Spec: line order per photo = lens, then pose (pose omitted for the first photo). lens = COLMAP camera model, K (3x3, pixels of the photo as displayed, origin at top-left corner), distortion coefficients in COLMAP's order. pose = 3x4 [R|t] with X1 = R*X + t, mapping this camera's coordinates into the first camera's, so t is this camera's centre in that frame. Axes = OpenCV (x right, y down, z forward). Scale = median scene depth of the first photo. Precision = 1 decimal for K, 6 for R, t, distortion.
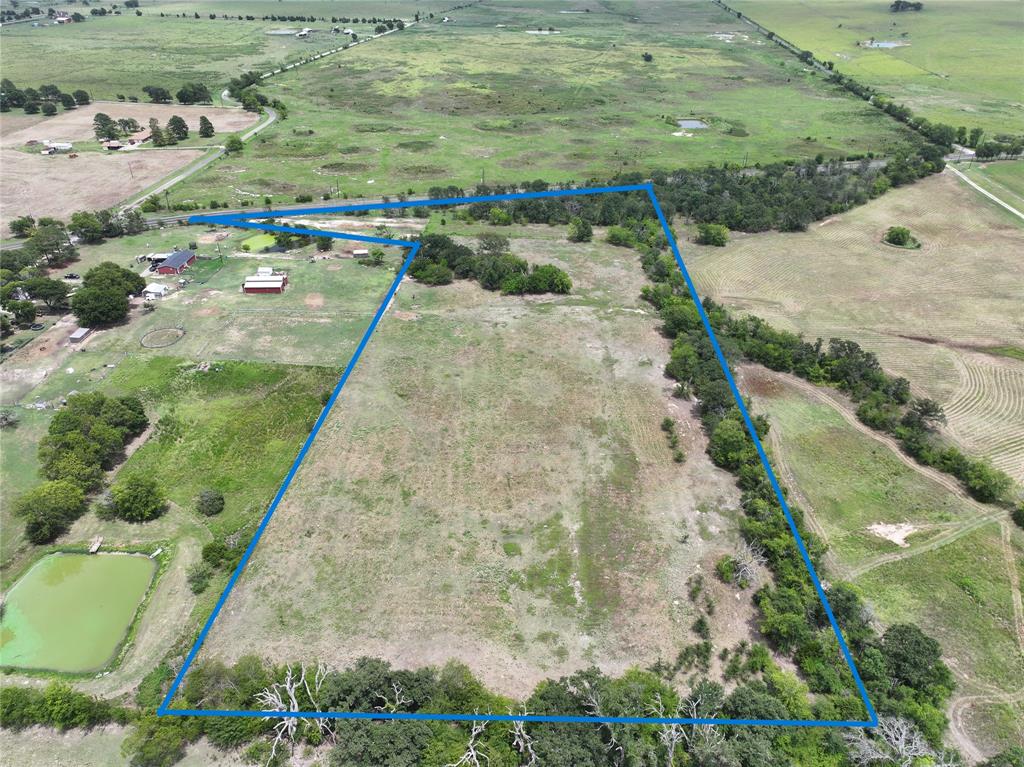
lens RADIAL K [[724.2, 0, 513.4], [0, 724.2, 381.8], [0, 0, 1]] dist [-0.001358, 0.017114]
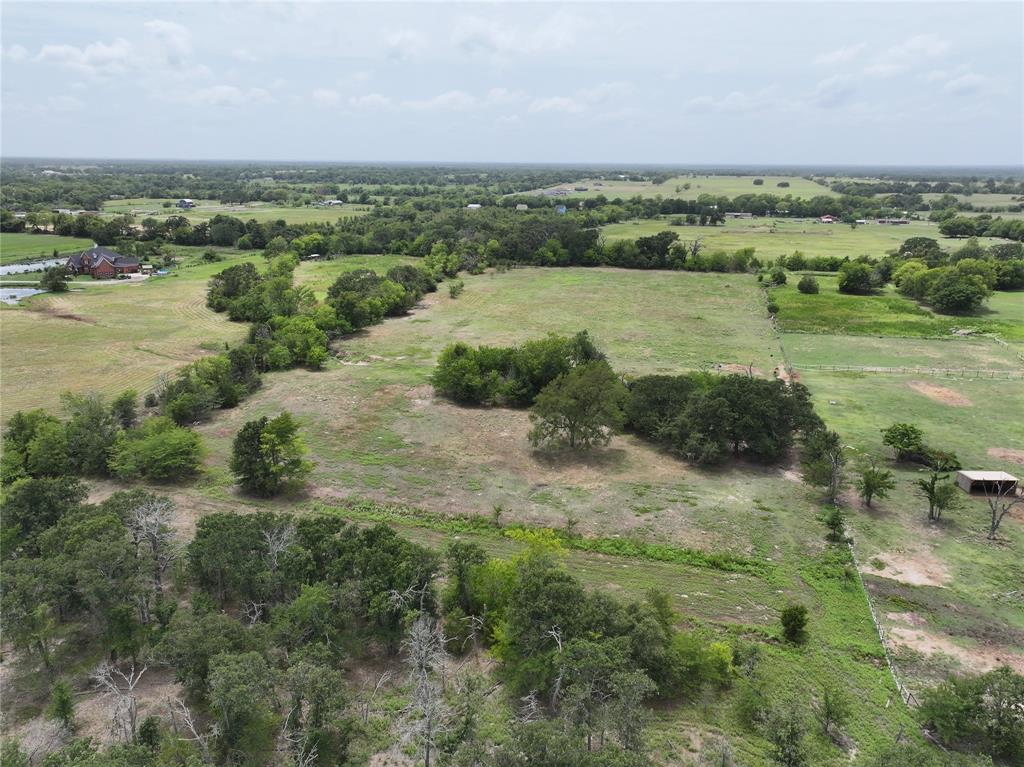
lens RADIAL K [[724.2, 0, 513.4], [0, 724.2, 381.8], [0, 0, 1]] dist [-0.001358, 0.017114]
pose [[-0.984009, -0.060081, 0.167681, -0.078839], [0.087014, 0.659278, 0.746848, -0.648898], [-0.155420, 0.749495, -0.643507, 1.689945]]
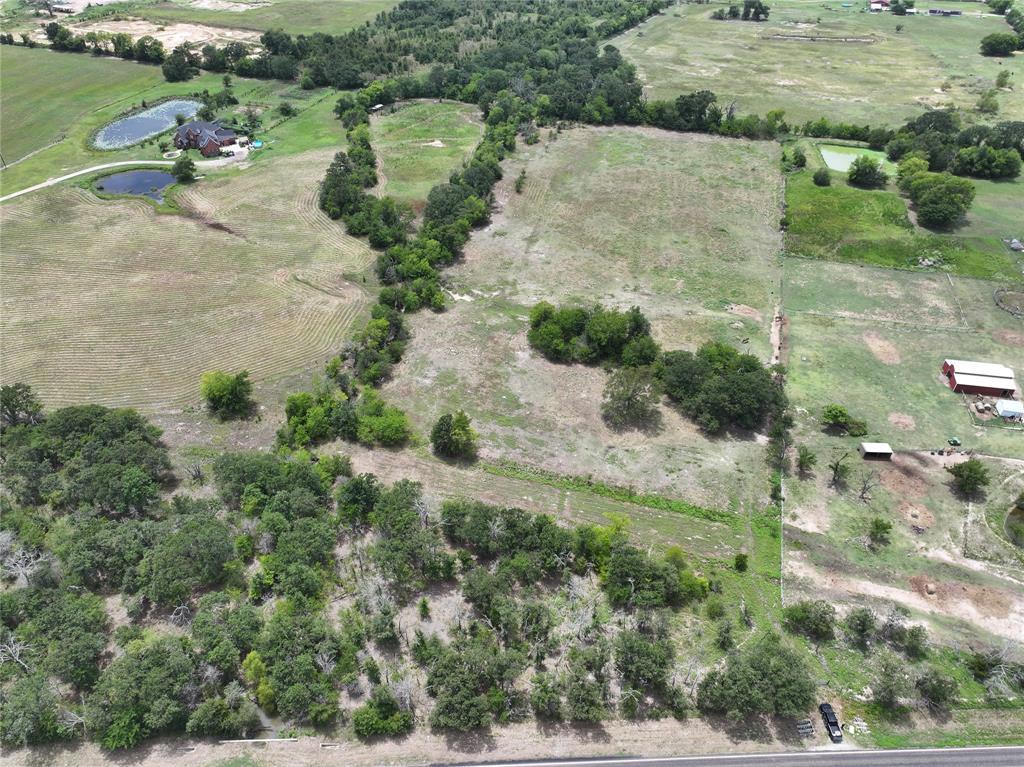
lens RADIAL K [[724.2, 0, 513.4], [0, 724.2, 381.8], [0, 0, 1]] dist [-0.001358, 0.017114]
pose [[-0.980376, -0.130850, 0.147449, -0.026729], [0.095353, 0.339890, 0.935619, -1.016146], [-0.172542, 0.931318, -0.320743, 1.642958]]
